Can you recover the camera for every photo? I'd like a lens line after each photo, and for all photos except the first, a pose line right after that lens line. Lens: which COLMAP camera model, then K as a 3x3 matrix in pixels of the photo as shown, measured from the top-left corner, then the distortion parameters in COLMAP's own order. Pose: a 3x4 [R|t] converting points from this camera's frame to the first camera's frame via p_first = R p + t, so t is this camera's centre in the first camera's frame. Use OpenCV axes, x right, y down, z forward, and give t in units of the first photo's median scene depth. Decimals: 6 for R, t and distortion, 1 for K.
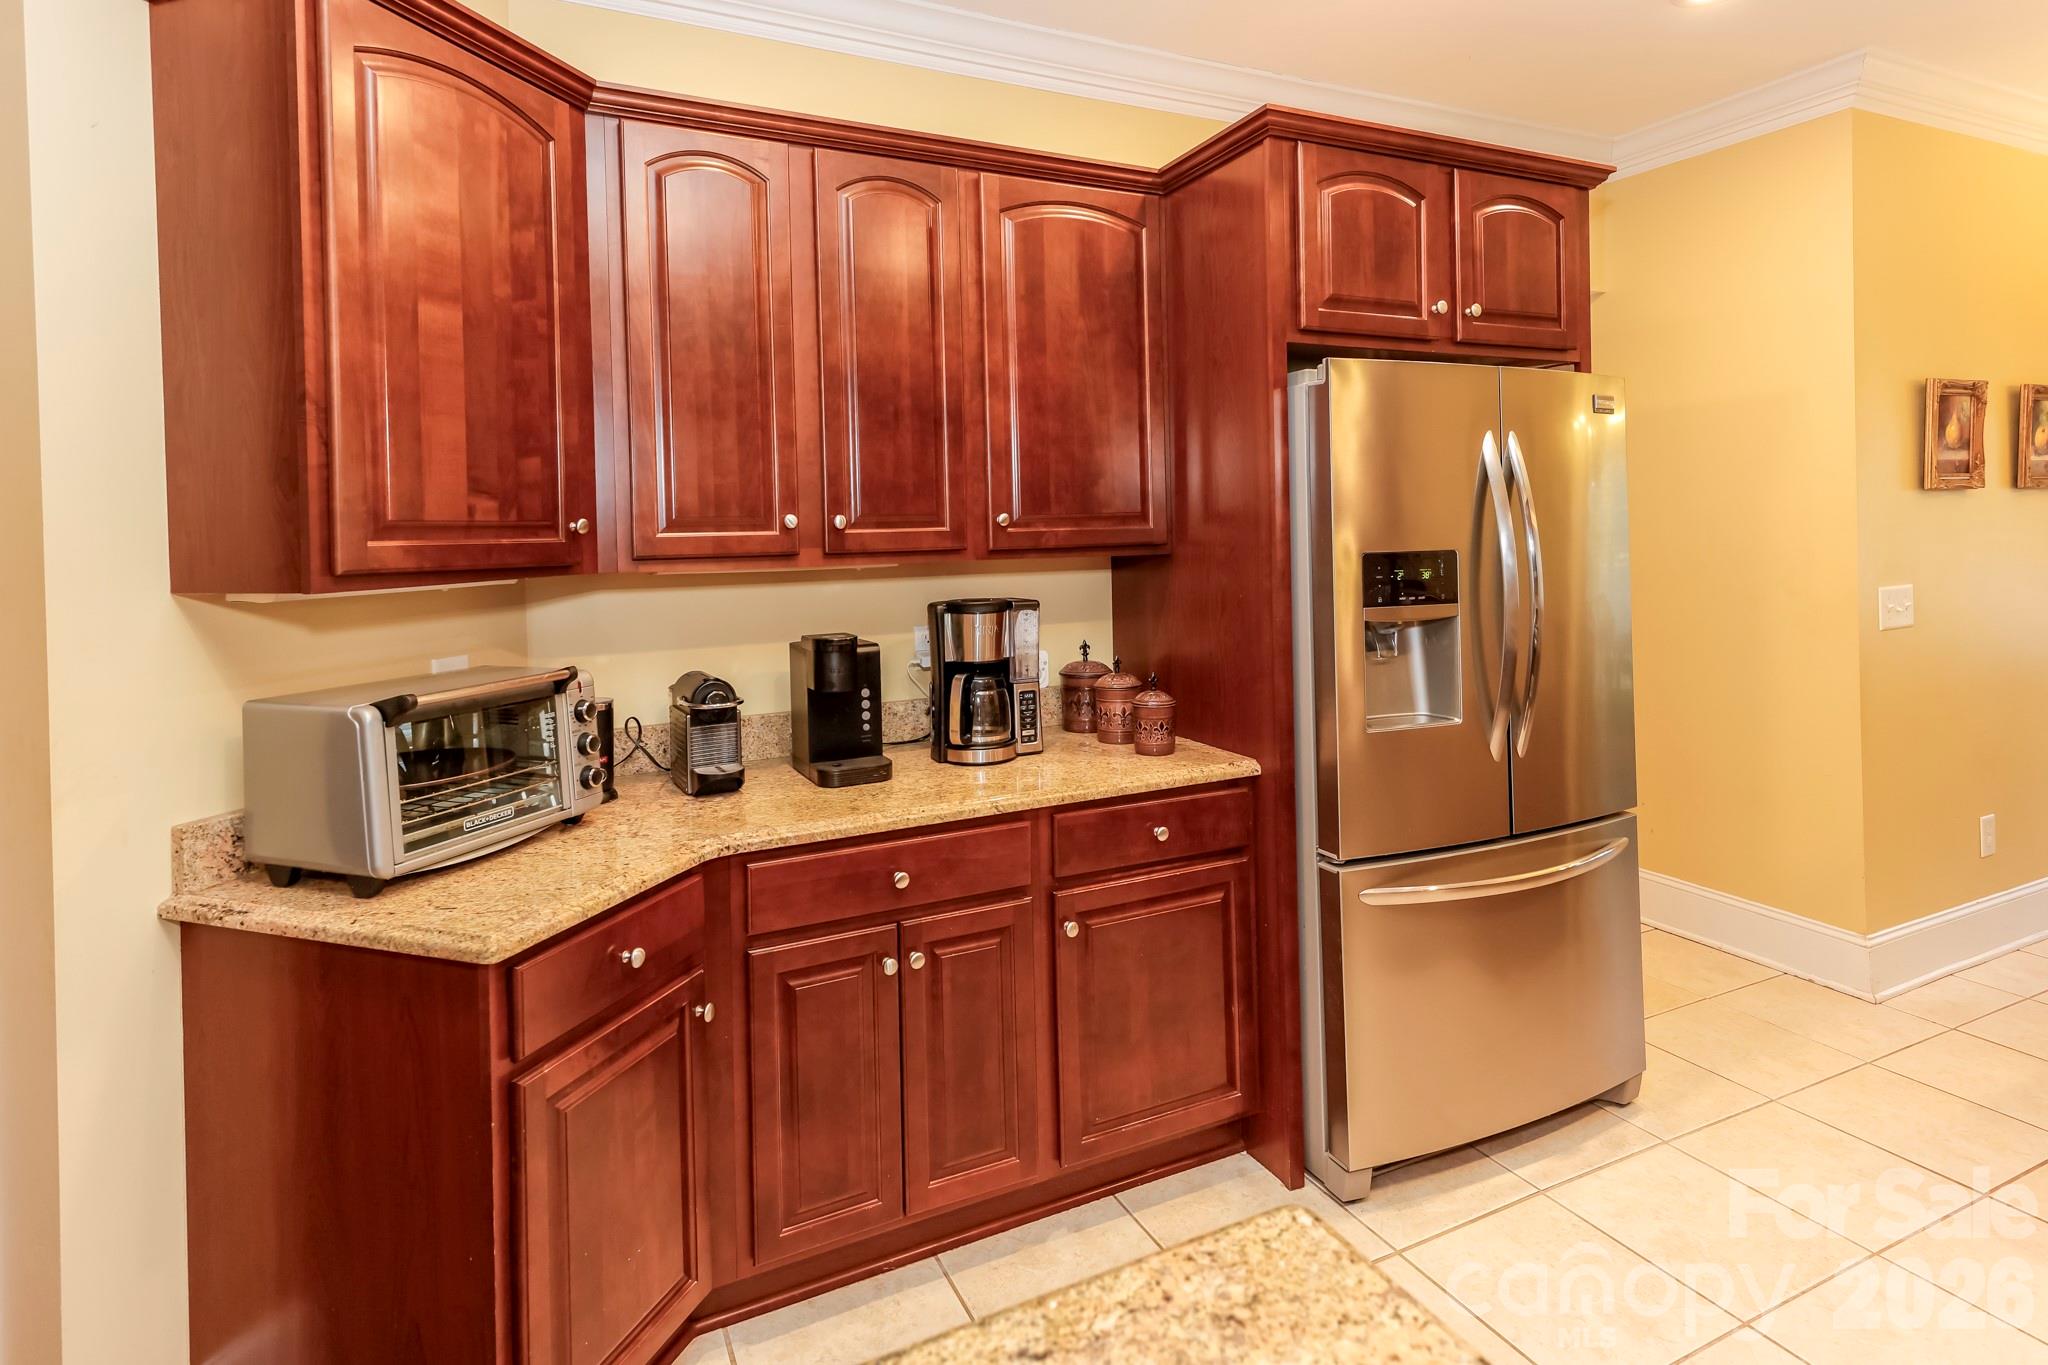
lens RADIAL K [[1039.8, 0, 1024.0], [0, 1039.8, 682.5], [0, 0, 1]] dist [0.022012, -0.000120]
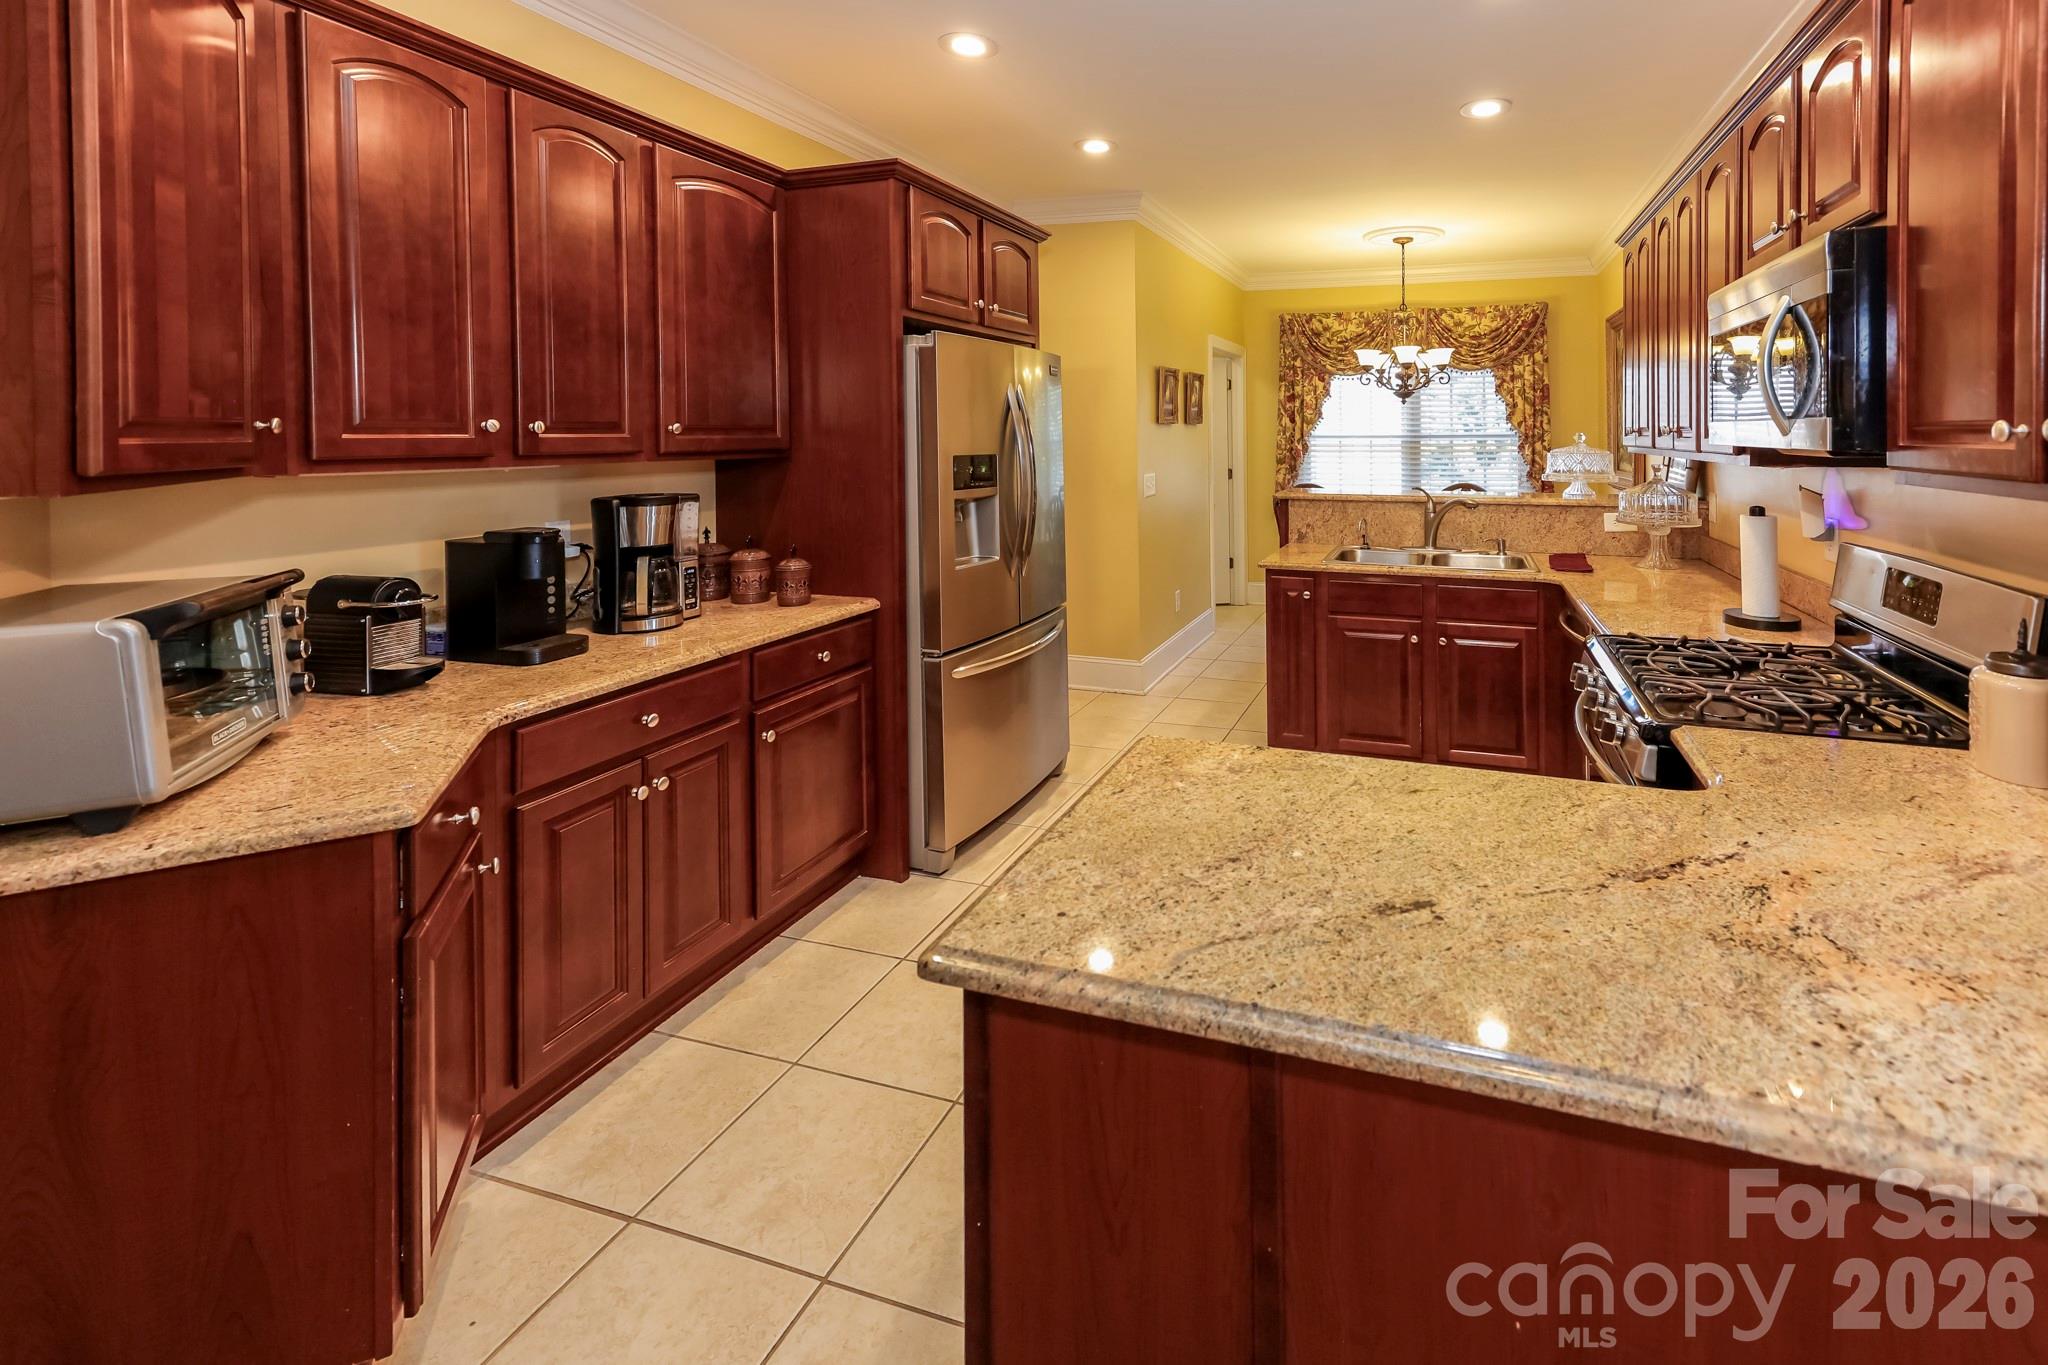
lens RADIAL K [[999.2, 0, 1024.0], [0, 999.2, 682.5], [0, 0, 1]] dist [0.039711, 0.000602]
pose [[0.729738, -0.152225, 0.666566, -0.586504], [0.088627, 0.987736, 0.128545, 0.027976], [-0.677959, -0.034728, 0.734279, -0.193486]]
